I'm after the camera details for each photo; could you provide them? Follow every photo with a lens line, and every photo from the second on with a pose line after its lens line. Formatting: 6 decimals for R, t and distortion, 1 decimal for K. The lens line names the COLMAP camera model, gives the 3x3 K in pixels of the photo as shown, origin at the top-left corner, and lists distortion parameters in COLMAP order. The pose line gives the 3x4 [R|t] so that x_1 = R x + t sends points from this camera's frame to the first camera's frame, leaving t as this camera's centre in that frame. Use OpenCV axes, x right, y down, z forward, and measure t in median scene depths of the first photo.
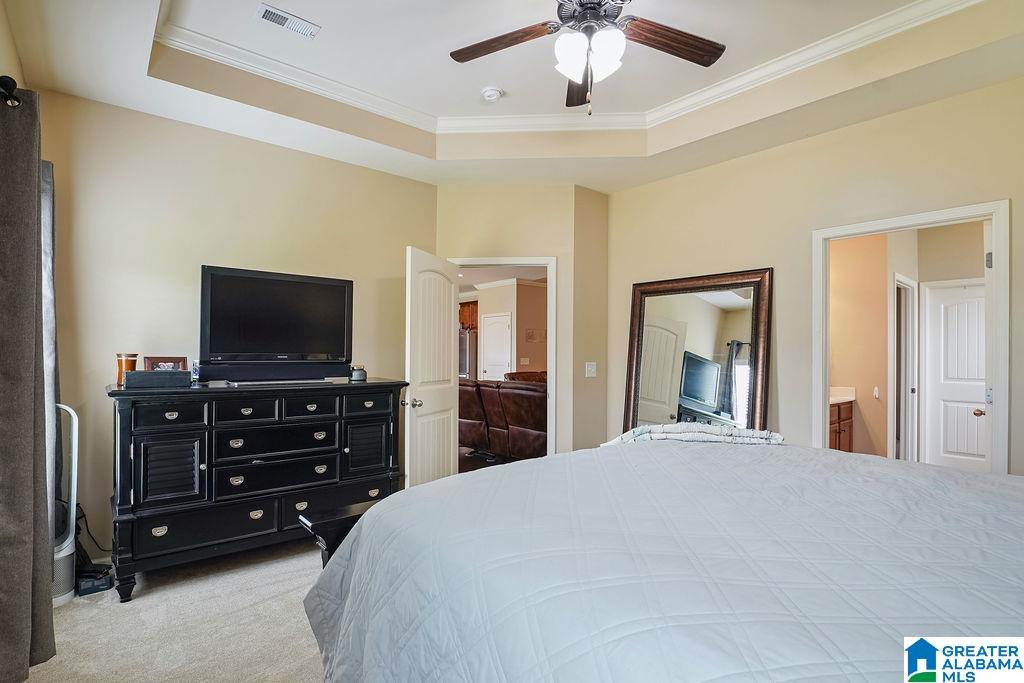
lens RADIAL K [[501.1, 0, 510.7], [0, 501.1, 352.5], [0, 0, 1]] dist [0.000871, -0.001421]
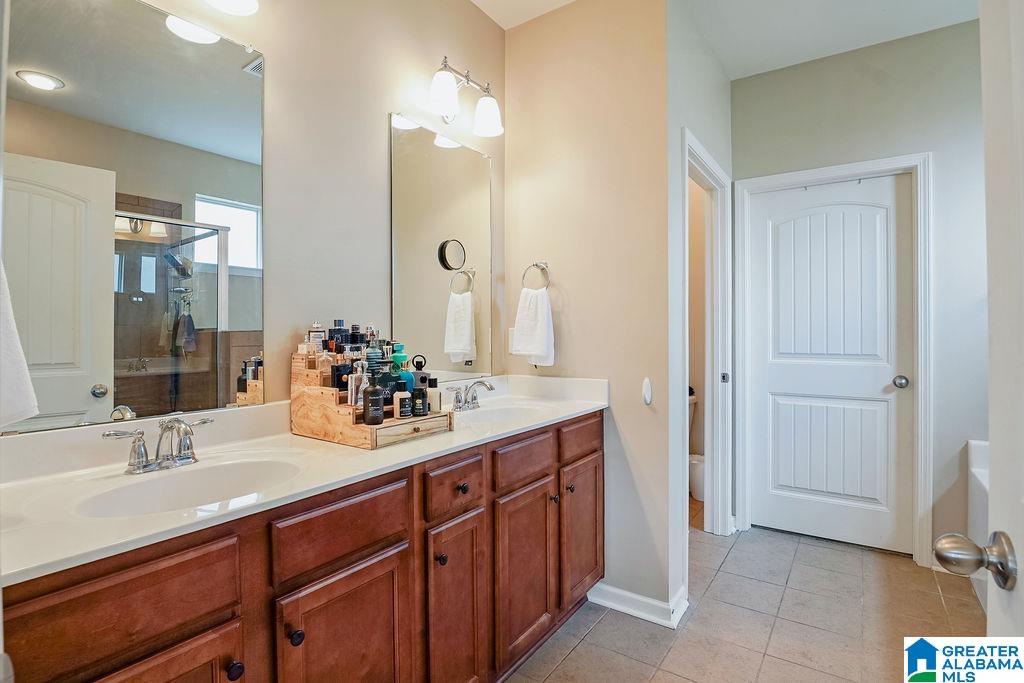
lens RADIAL K [[501.1, 0, 513.1], [0, 501.1, 338.0], [0, 0, 1]] dist [0.000871, -0.001421]
pose [[0.969039, -0.015033, 0.246451, 0.476934], [0.012233, 0.999842, 0.012887, 0.025178], [-0.246606, -0.009473, 0.969070, 0.565914]]
